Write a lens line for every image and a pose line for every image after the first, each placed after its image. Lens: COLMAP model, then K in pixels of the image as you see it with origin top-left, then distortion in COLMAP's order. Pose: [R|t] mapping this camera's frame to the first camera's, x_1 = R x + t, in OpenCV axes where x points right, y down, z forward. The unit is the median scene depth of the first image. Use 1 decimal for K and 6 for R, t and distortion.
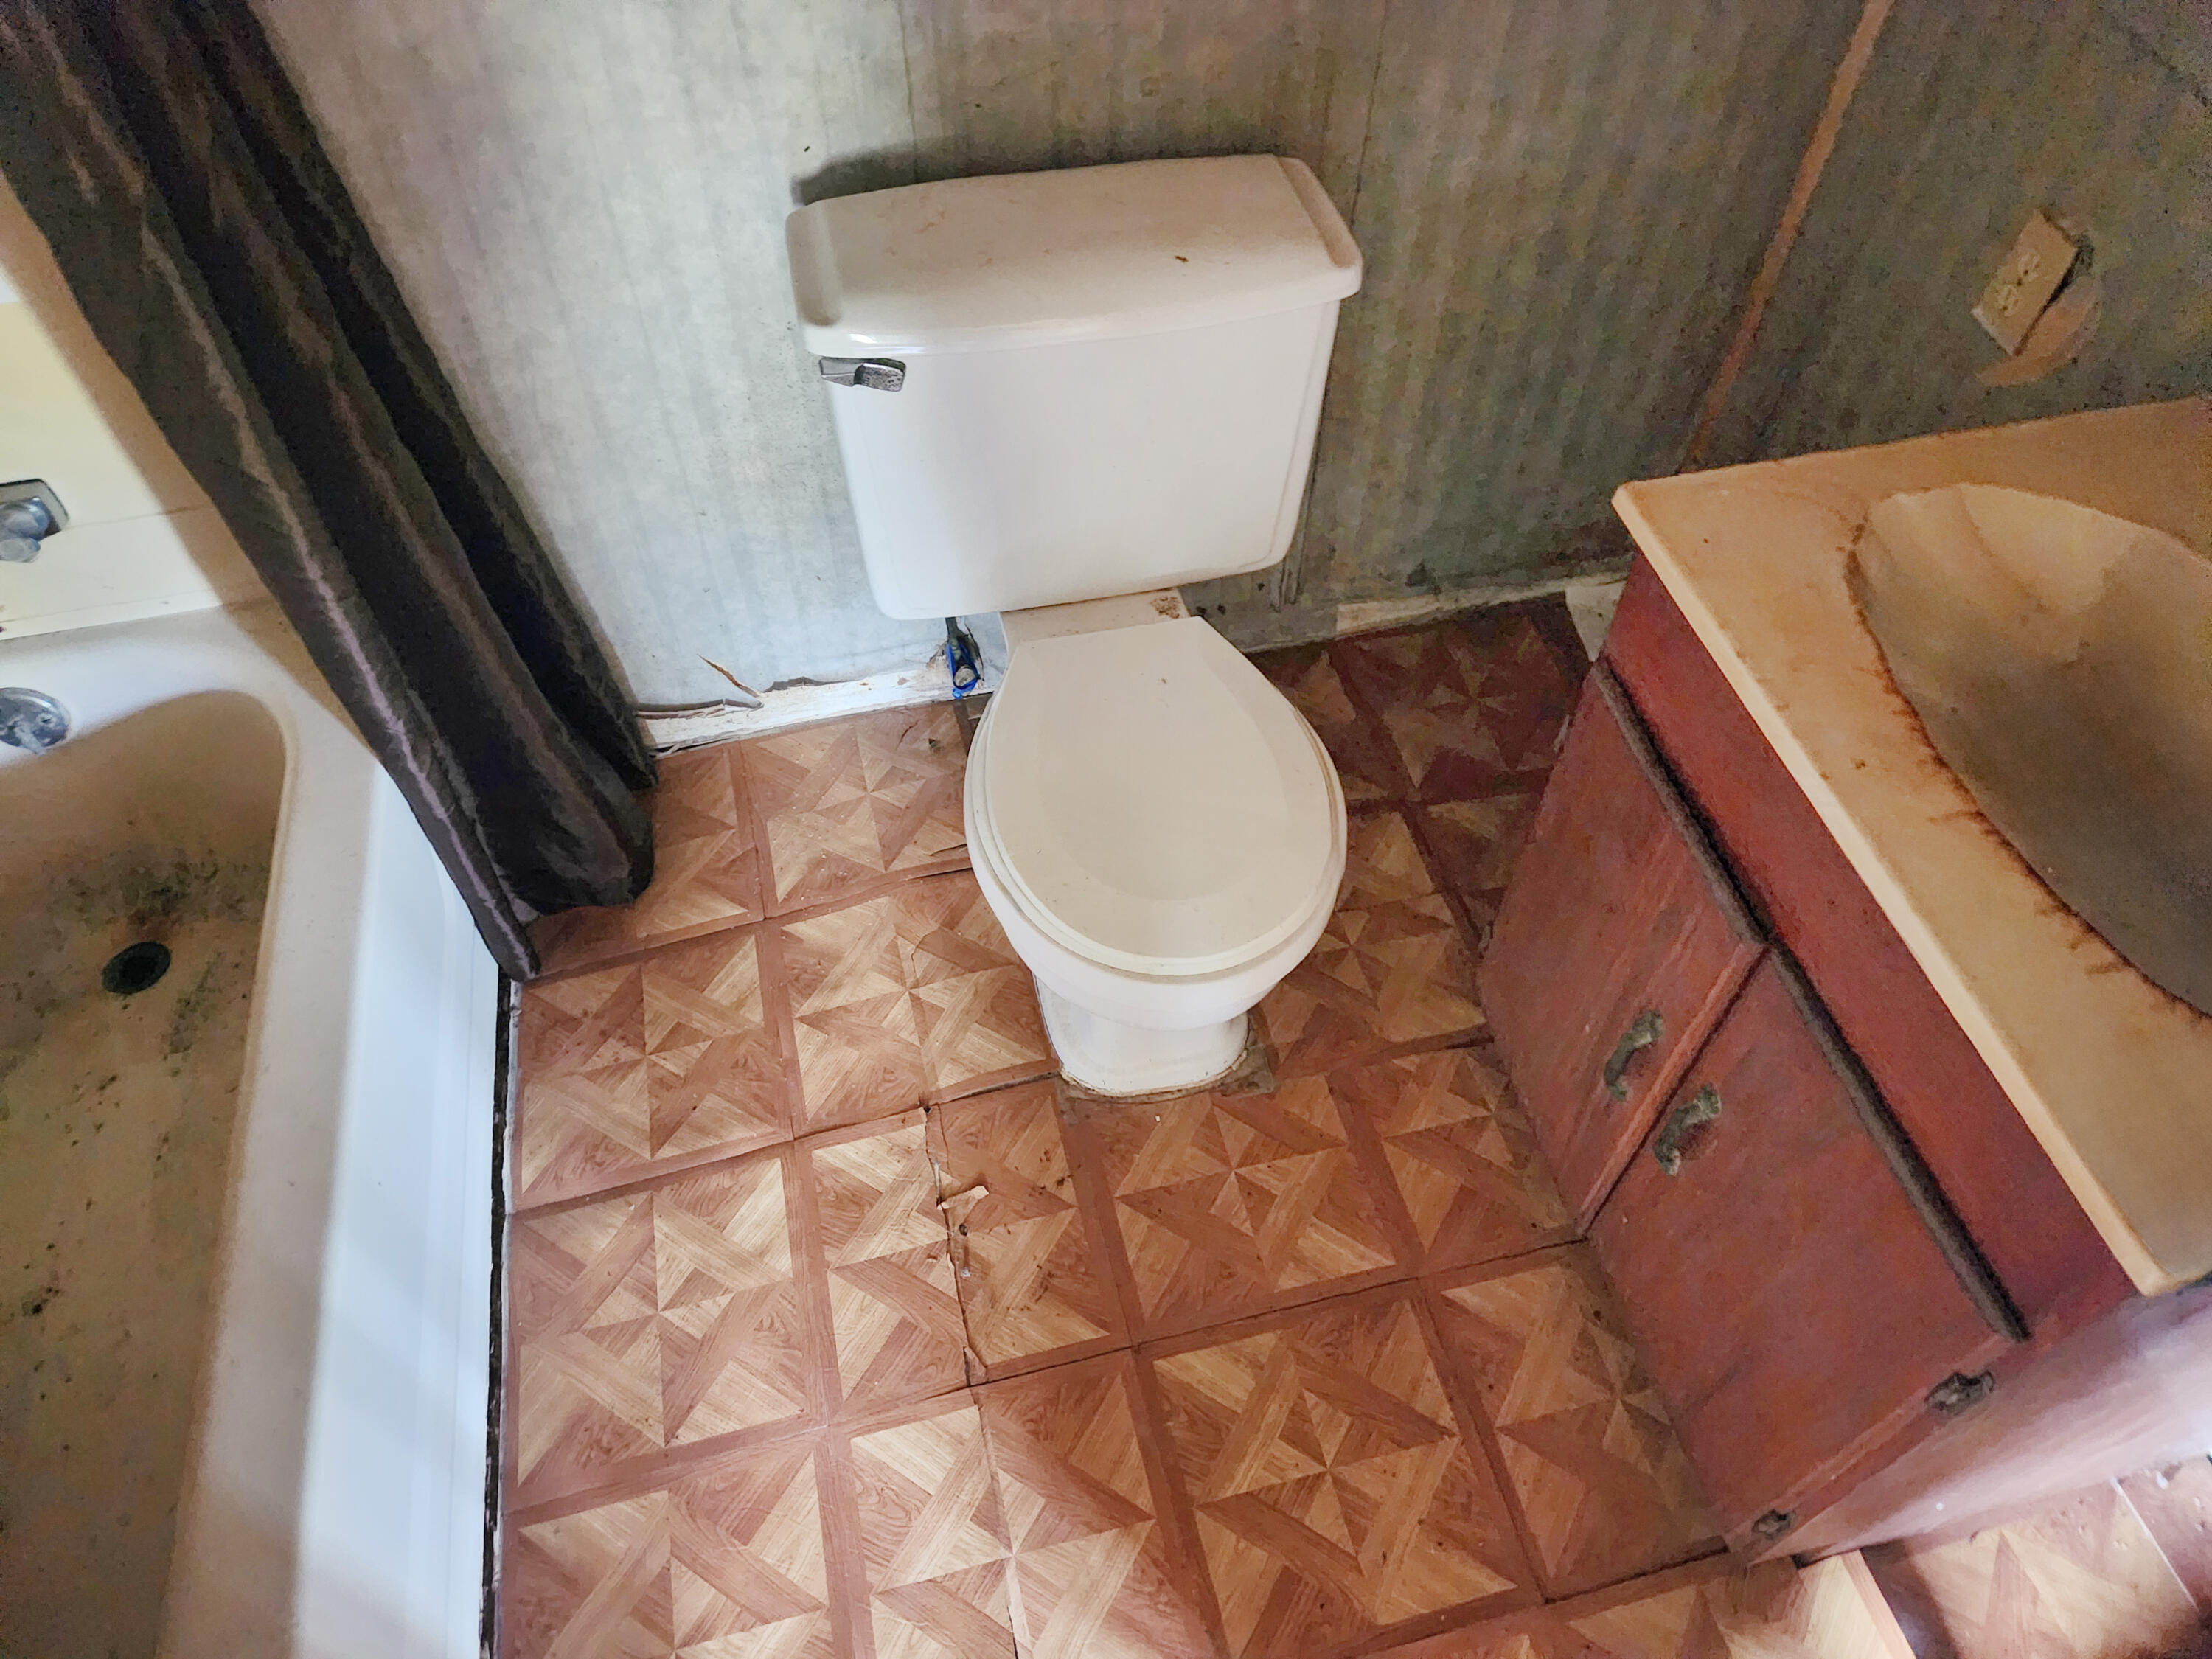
lens RADIAL K [[1456.8, 0, 1103.0], [0, 1456.8, 787.5], [0, 0, 1]] dist [0.075803, -0.067680]
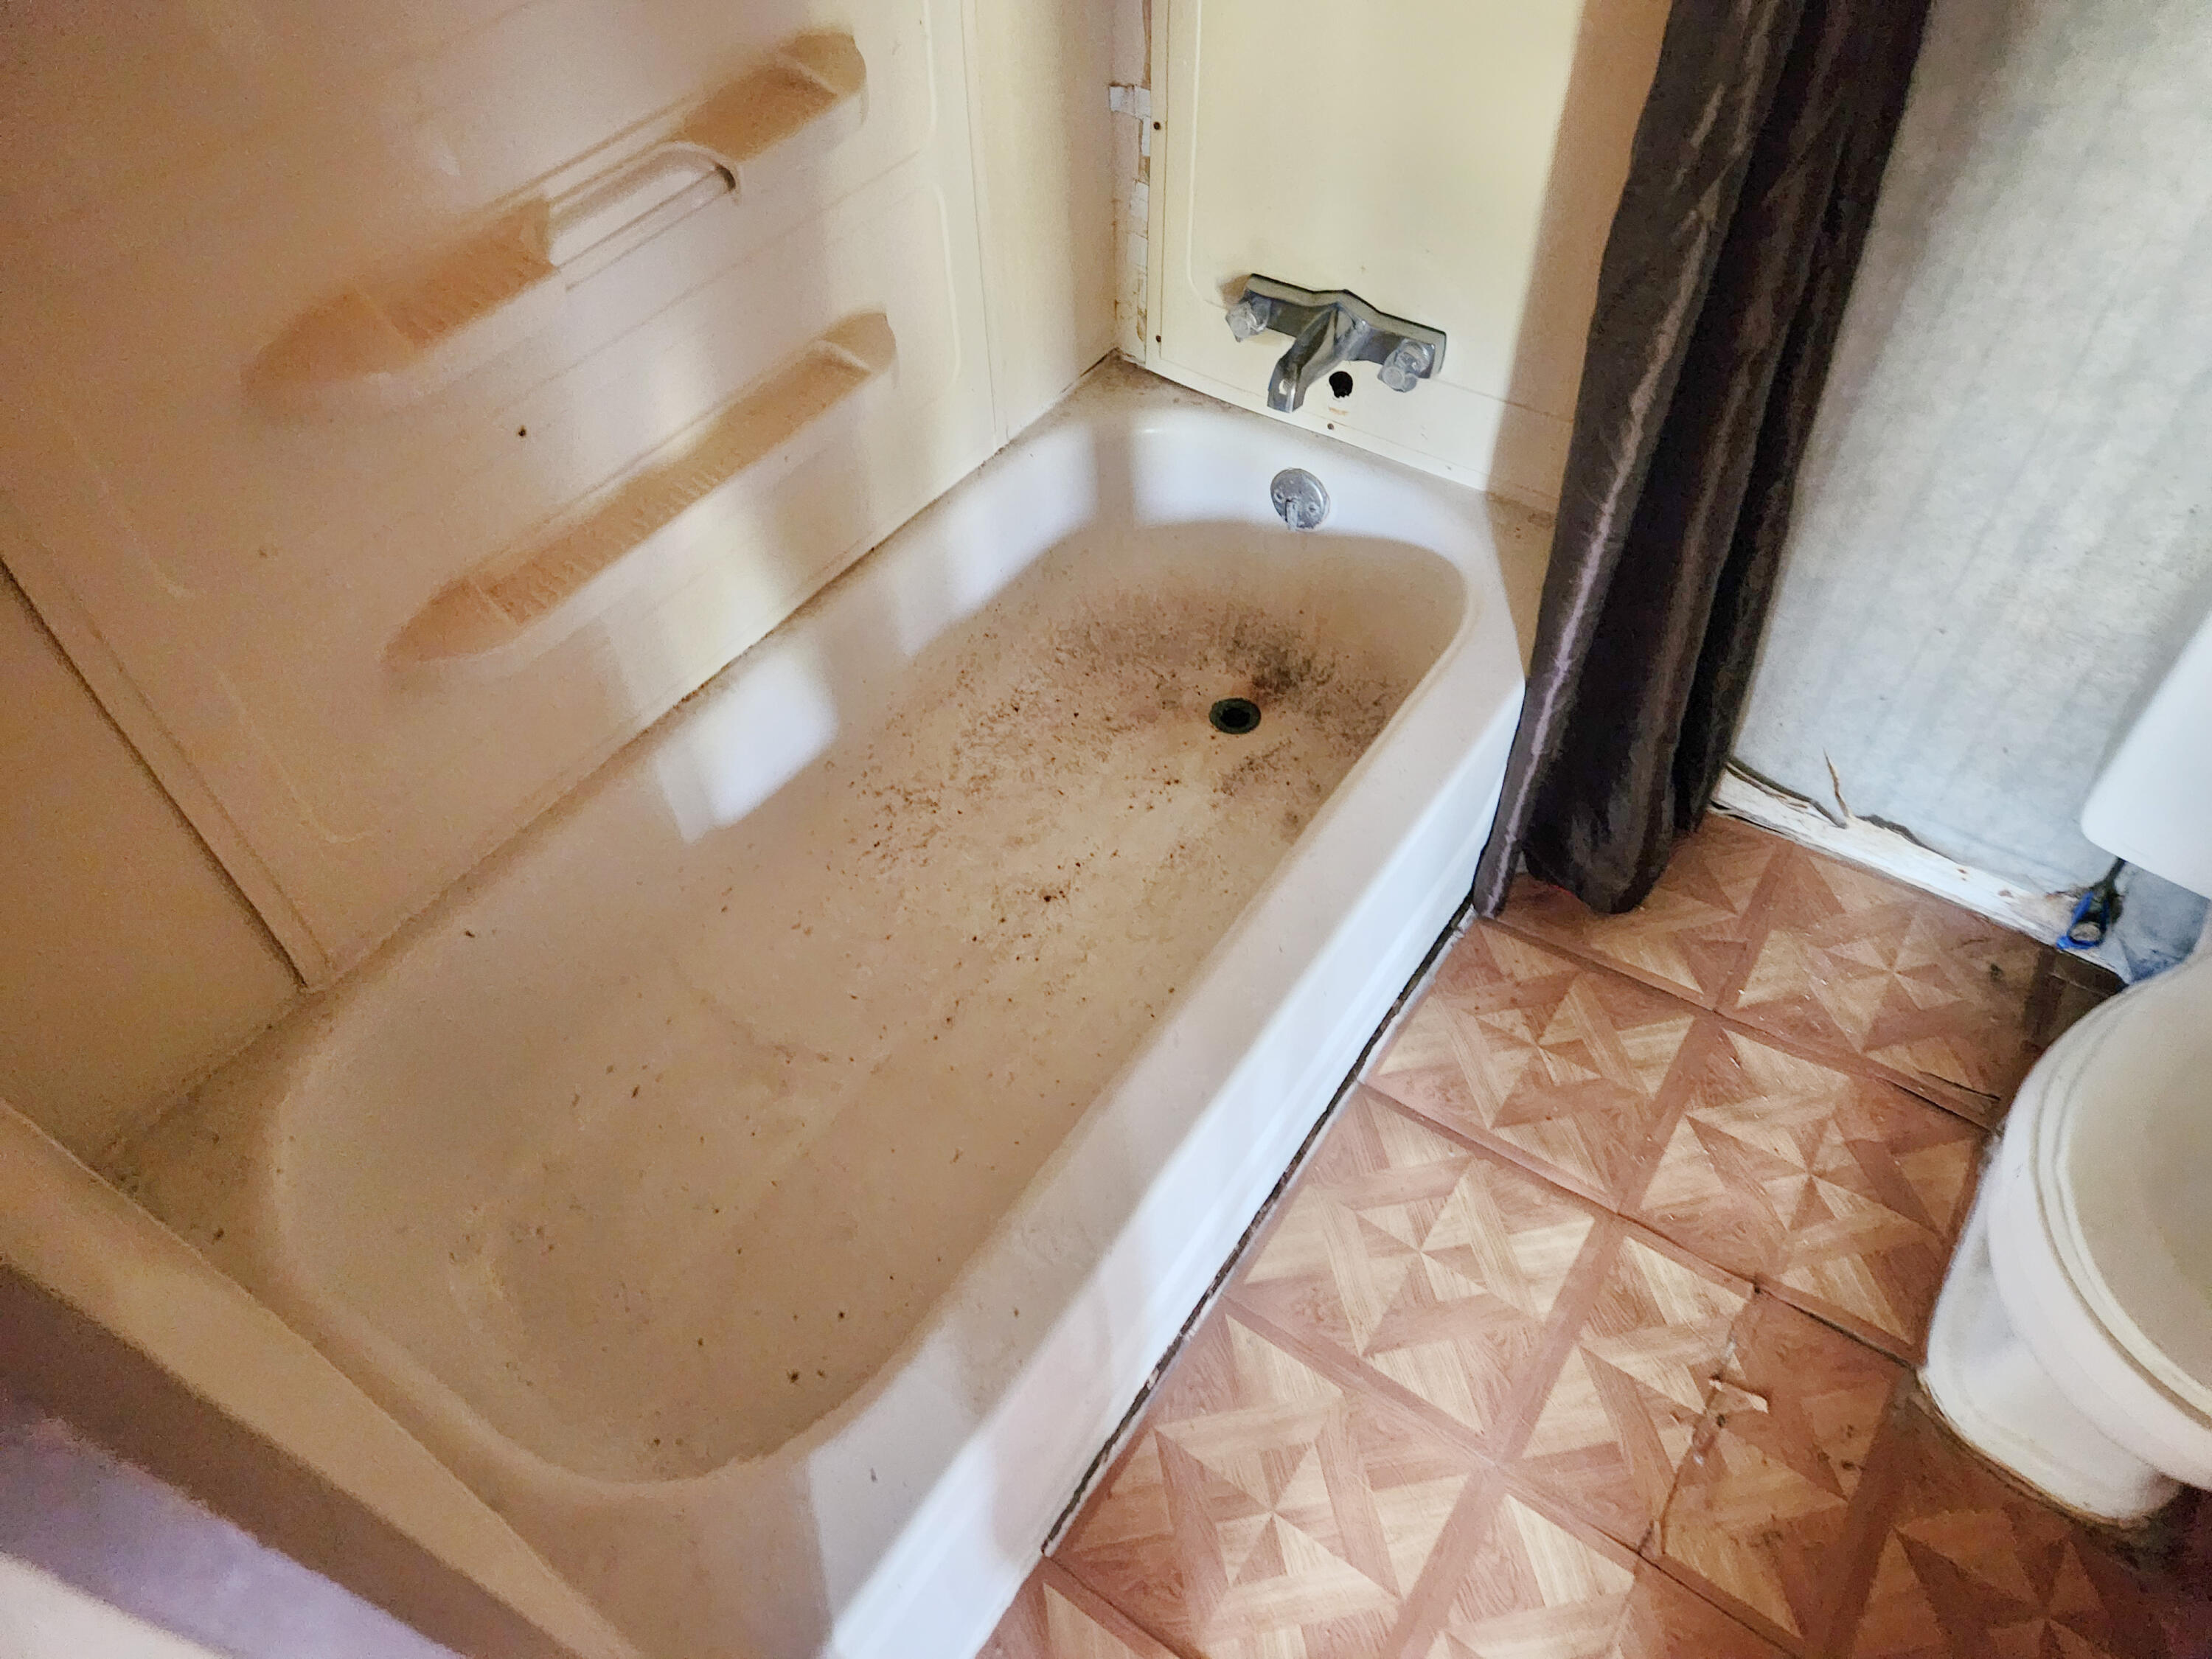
lens RADIAL K [[1456.8, 0, 1103.0], [0, 1456.8, 787.5], [0, 0, 1]] dist [0.075803, -0.067680]
pose [[0.668375, 0.553936, -0.496417, -0.109980], [-0.559809, 0.814060, 0.154660, 0.049789], [0.489785, 0.174528, 0.854196, -0.053928]]
